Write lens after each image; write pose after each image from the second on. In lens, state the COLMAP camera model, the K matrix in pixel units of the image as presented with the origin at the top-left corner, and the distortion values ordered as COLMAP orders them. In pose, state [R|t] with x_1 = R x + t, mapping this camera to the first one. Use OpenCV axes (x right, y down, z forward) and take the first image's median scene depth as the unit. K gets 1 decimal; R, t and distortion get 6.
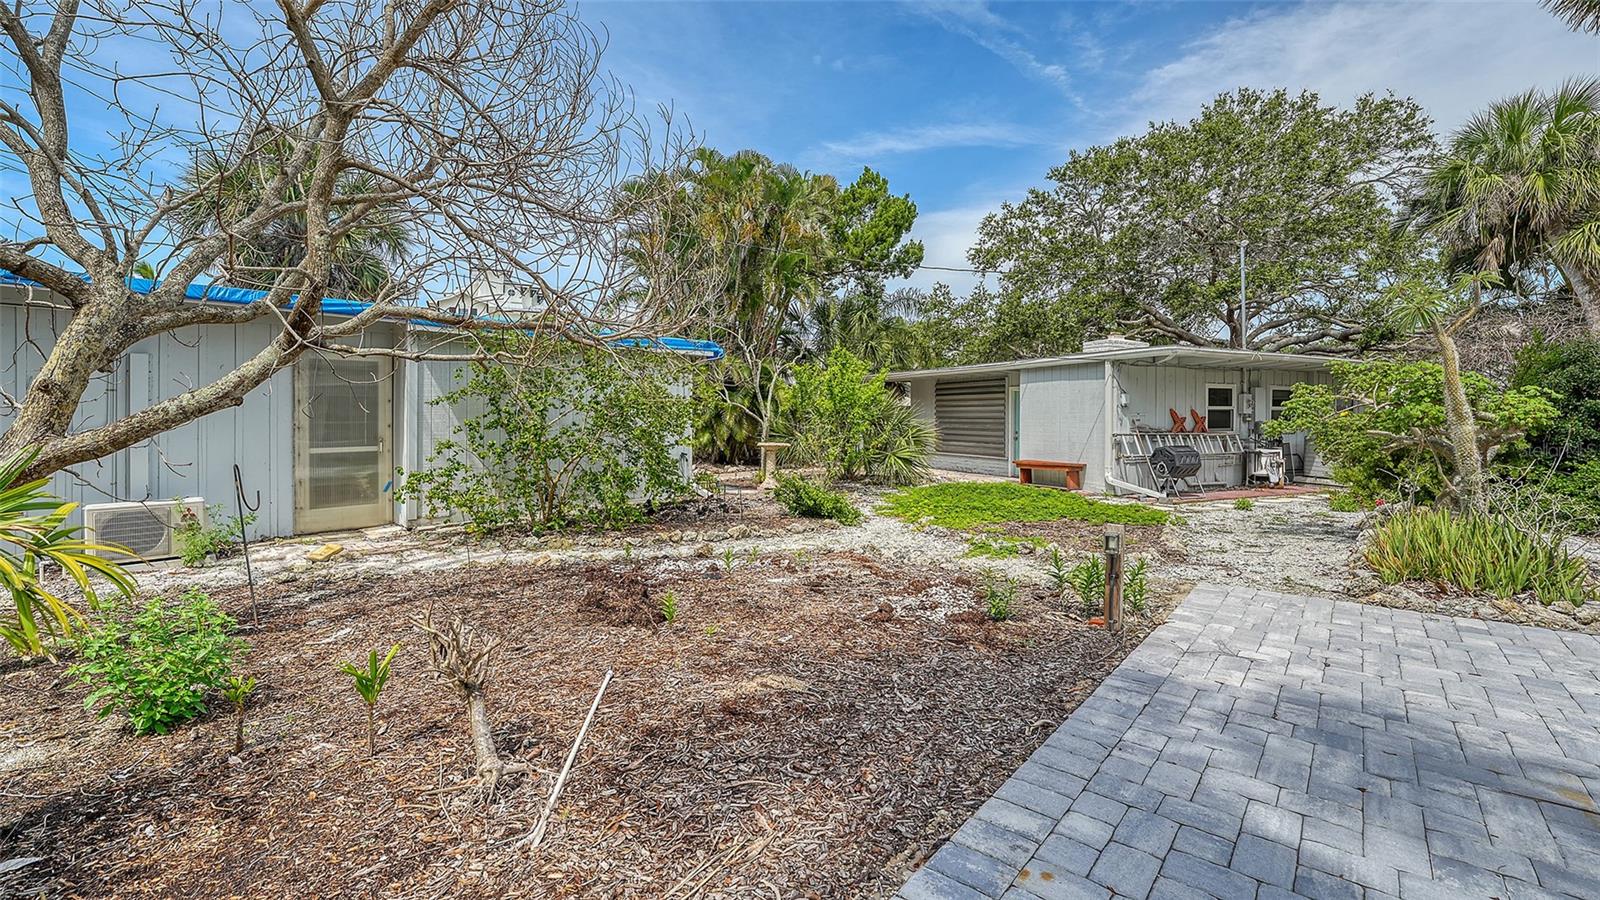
lens RADIAL K [[606.0, 0, 796.7], [0, 606.0, 439.8], [0, 0, 1]] dist [-0.014816, -0.000047]
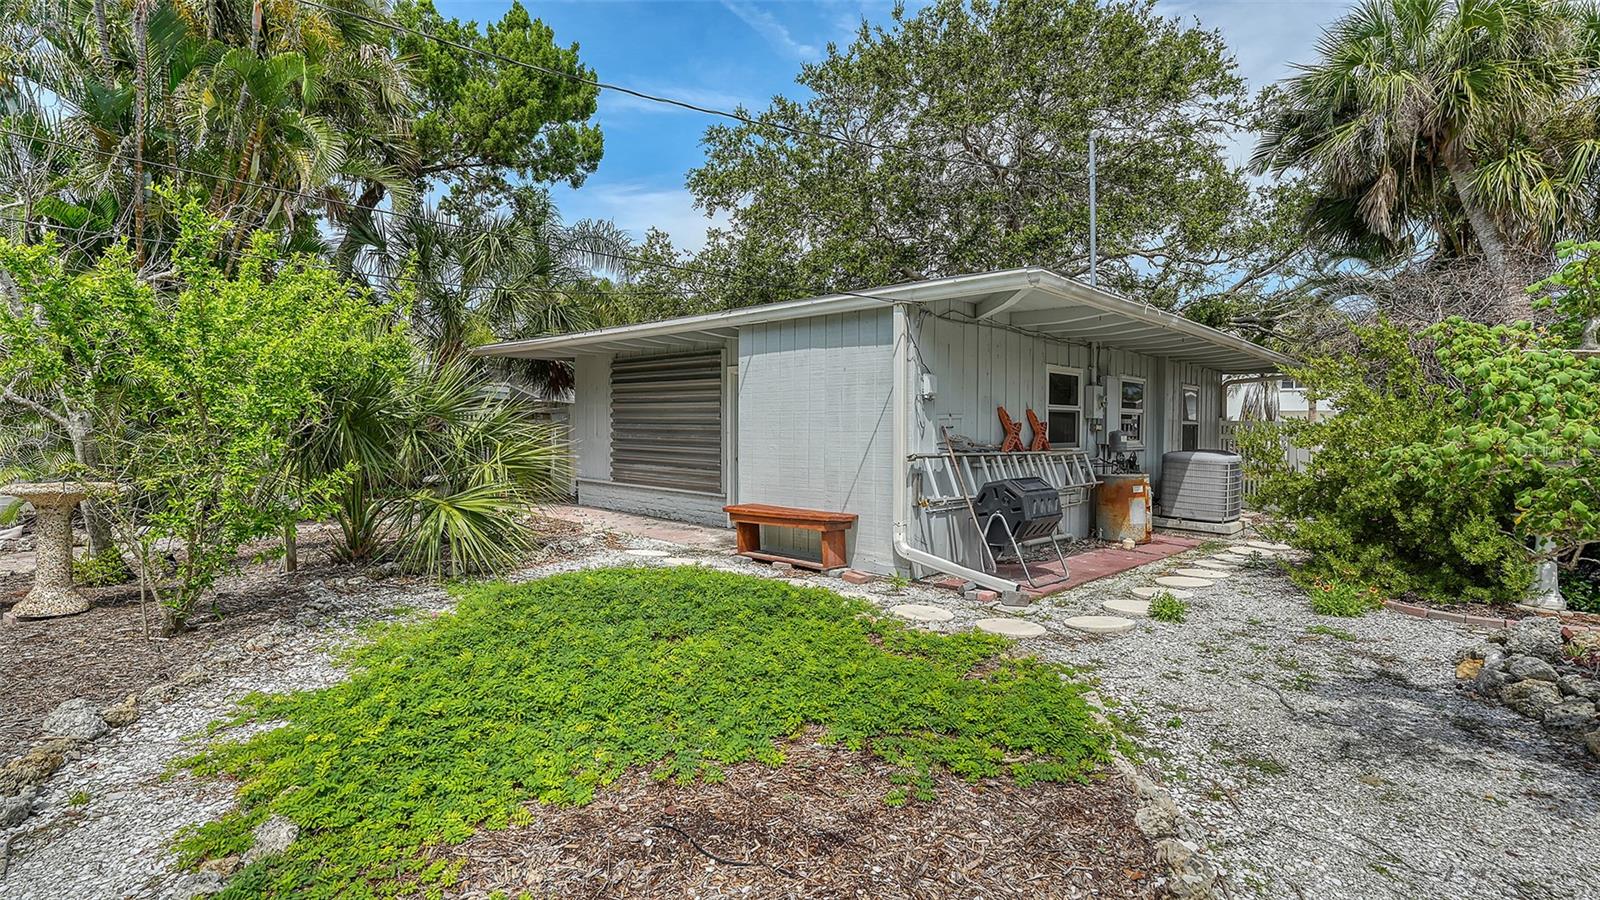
lens RADIAL K [[750.9, 0, 800.0], [0, 750.9, 450.0], [0, 0, 1]] dist [-0.000084, -0.000033]
pose [[0.926027, -0.002461, 0.377449, 0.186153], [0.003392, 0.999993, -0.001800, -0.011468], [-0.377441, 0.002947, 0.926029, 0.410505]]
